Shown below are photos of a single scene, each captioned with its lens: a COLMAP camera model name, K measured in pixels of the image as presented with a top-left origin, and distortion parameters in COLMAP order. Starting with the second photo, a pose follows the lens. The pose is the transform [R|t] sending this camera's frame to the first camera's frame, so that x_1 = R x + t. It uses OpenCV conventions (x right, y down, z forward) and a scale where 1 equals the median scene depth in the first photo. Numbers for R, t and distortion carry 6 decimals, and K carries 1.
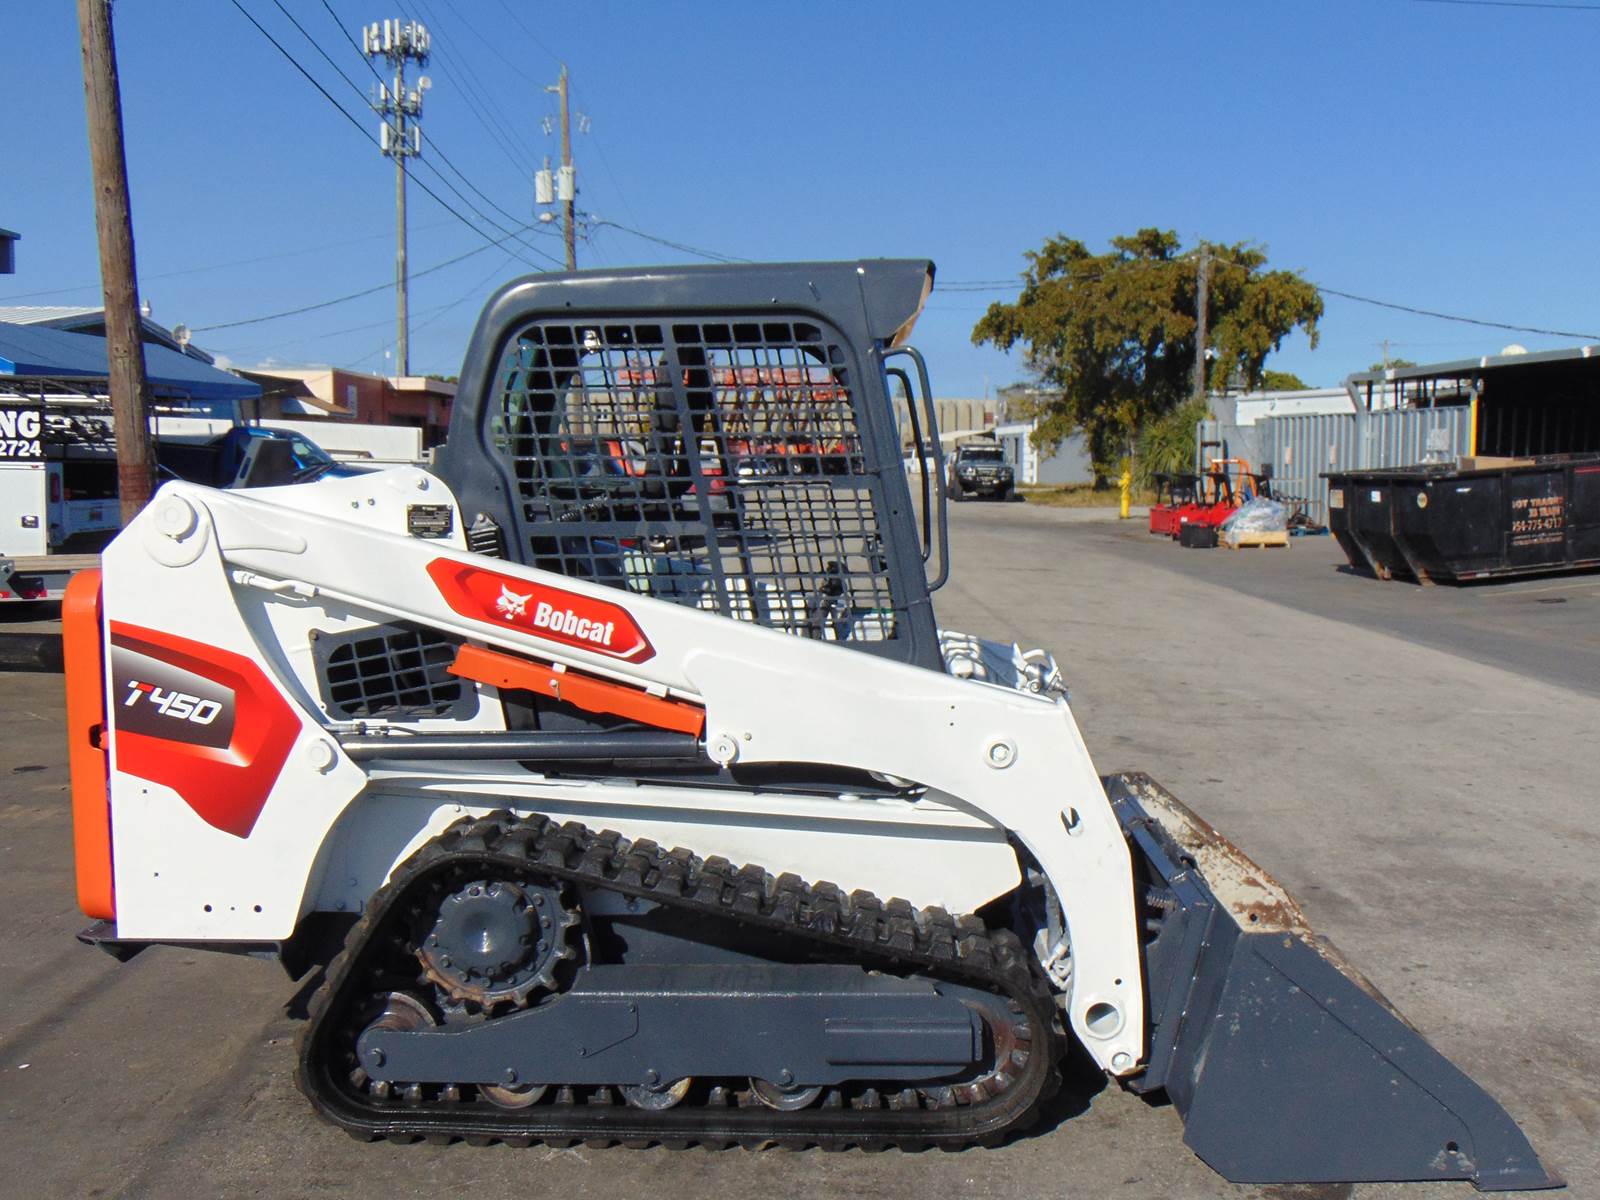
lens RADIAL K [[1612.1, 0, 782.7], [0, 1612.1, 606.7], [0, 0, 1]] dist [-0.017818, 0.018471]
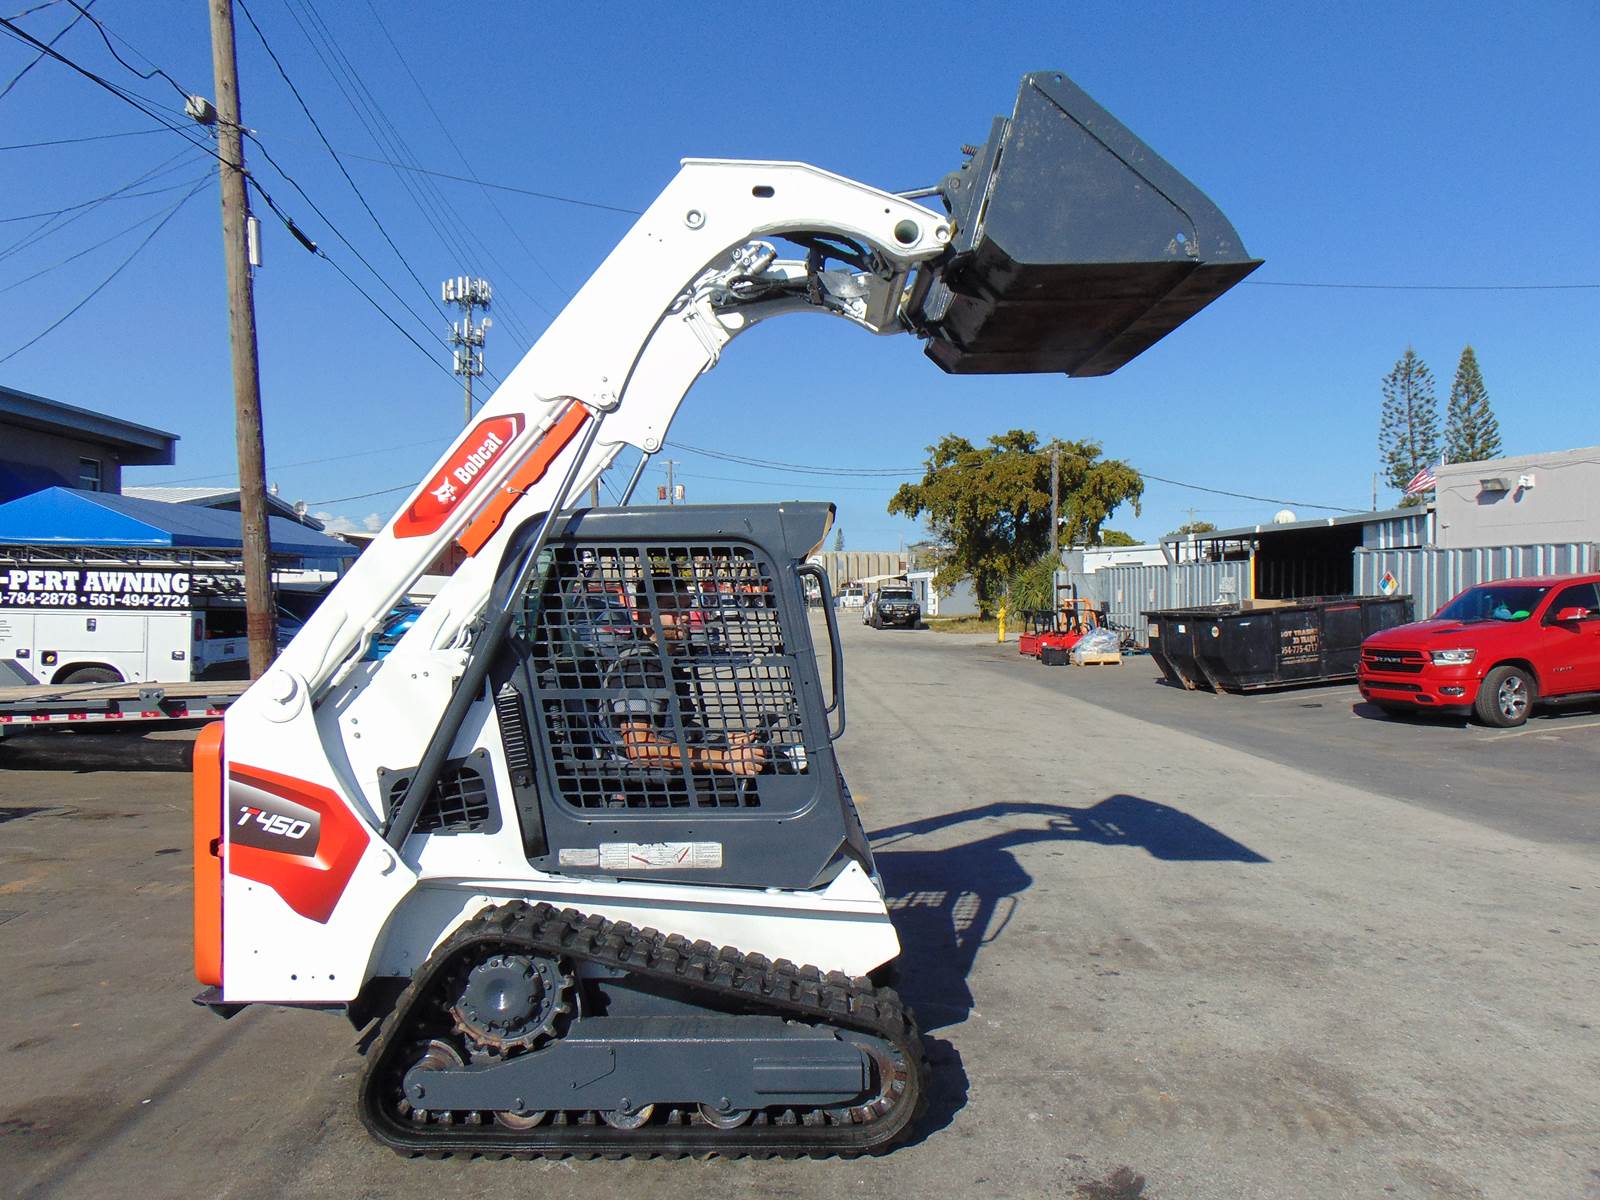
lens RADIAL K [[1203.3, 0, 787.2], [0, 1203.3, 599.9], [0, 0, 1]] dist [-0.023283, 0.061336]
pose [[0.999568, -0.003131, 0.029225, 0.006755], [0.005640, 0.996263, -0.086189, -0.010197], [-0.028846, 0.086317, 0.995850, -0.009344]]
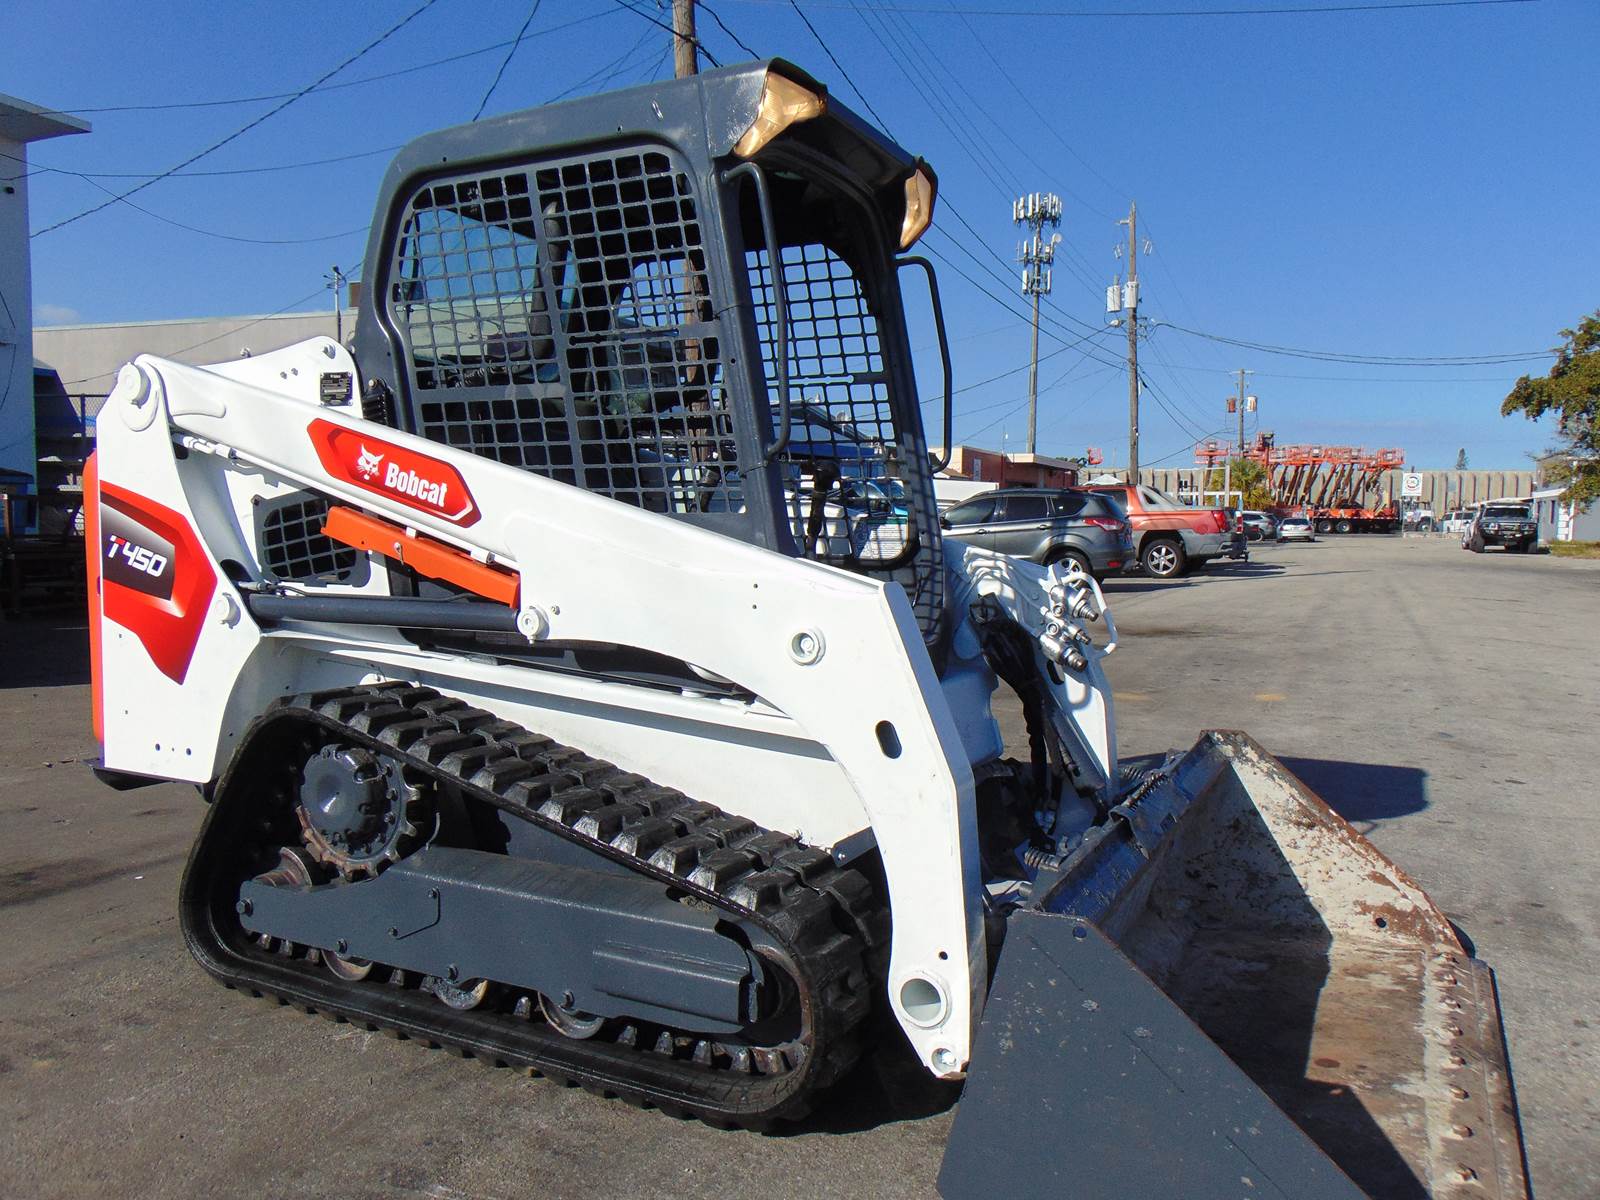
lens RADIAL K [[1182.6, 0, 800.0], [0, 1182.6, 600.0], [0, 0, 1]] dist [-0.007679, 0.047757]
pose [[0.904540, 0.043235, -0.424190, 0.100233], [-0.054414, 0.998416, -0.014270, 0.020301], [0.422902, 0.035990, 0.905461, 0.121116]]
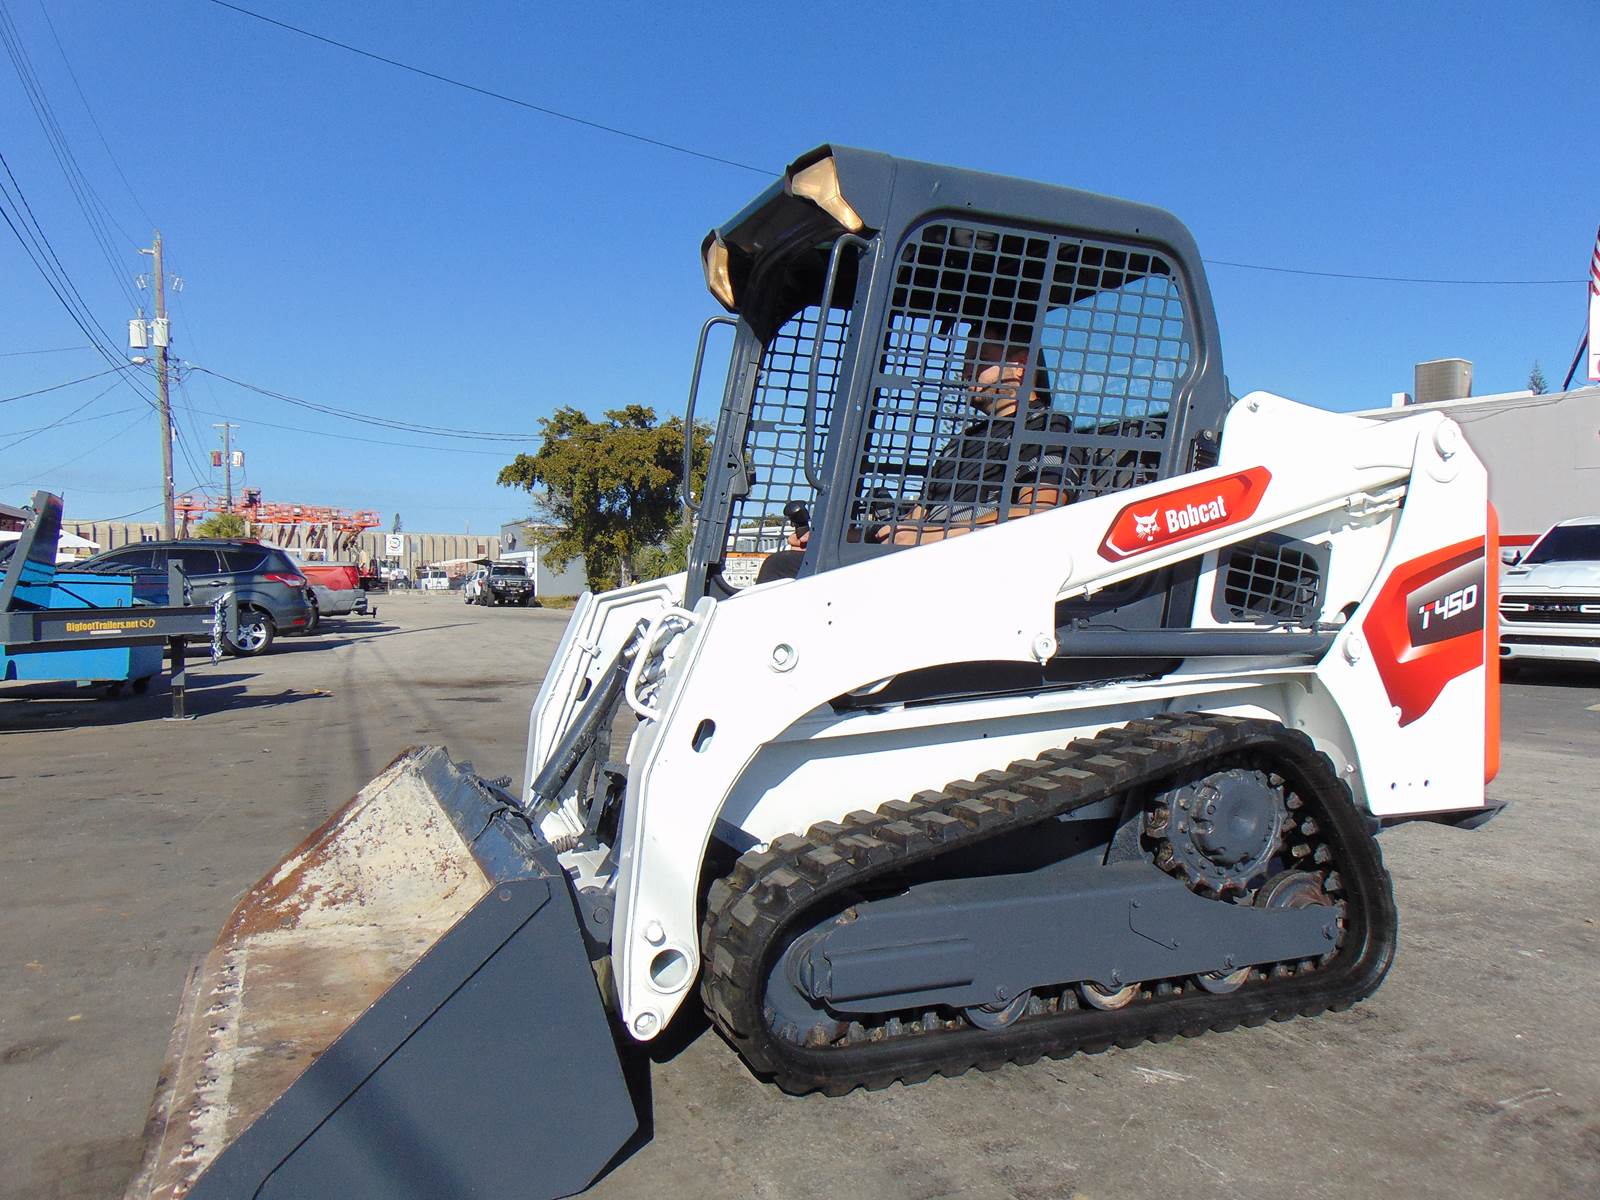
lens RADIAL K [[1203.3, 0, 787.2], [0, 1203.3, 599.9], [0, 0, 1]] dist [-0.023283, 0.061336]
pose [[0.919605, 0.000332, 0.392844, -0.158943], [0.032007, 0.996612, -0.075767, 0.029127], [-0.391538, 0.082249, 0.916478, 0.109737]]
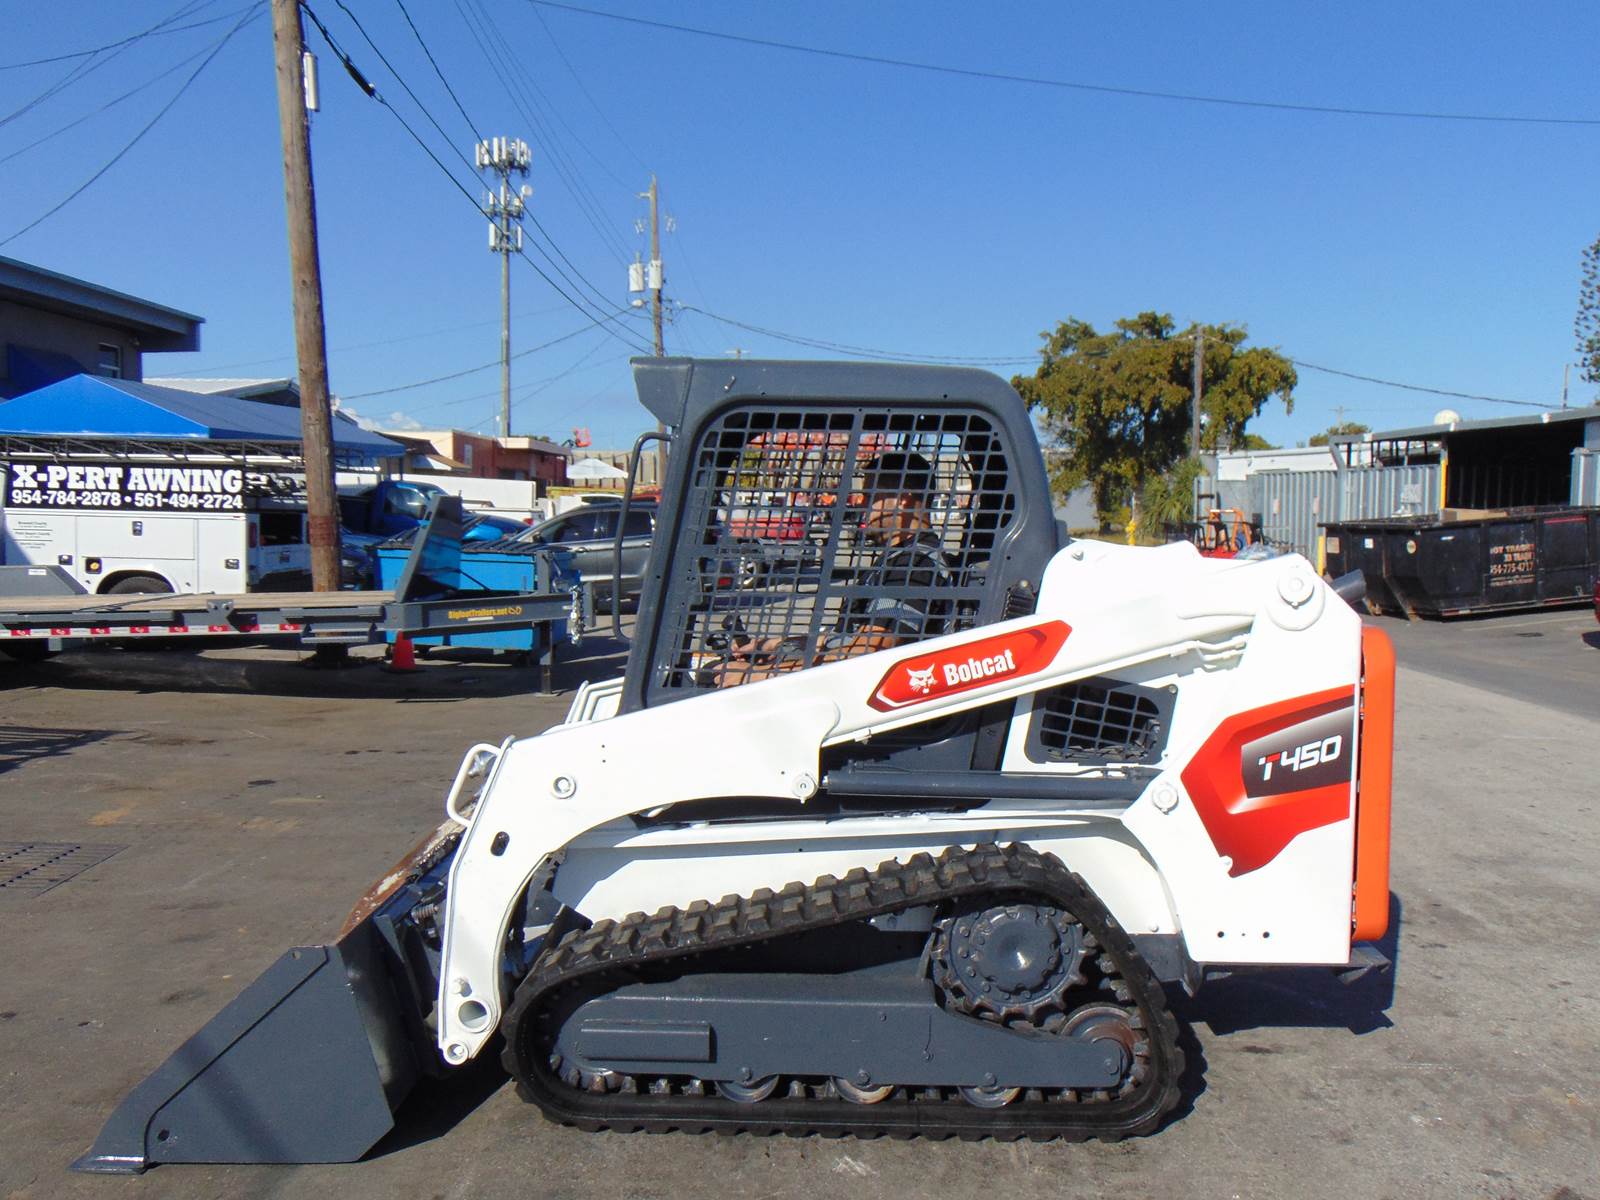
lens RADIAL K [[1365.9, 0, 782.7], [0, 1365.9, 606.3], [0, 0, 1]] dist [-0.032492, 0.038845]
pose [[0.999696, 0.003651, -0.024389, -0.042047], [-0.004083, 0.999835, -0.017693, -0.005976], [0.024320, 0.017787, 0.999546, 0.017508]]
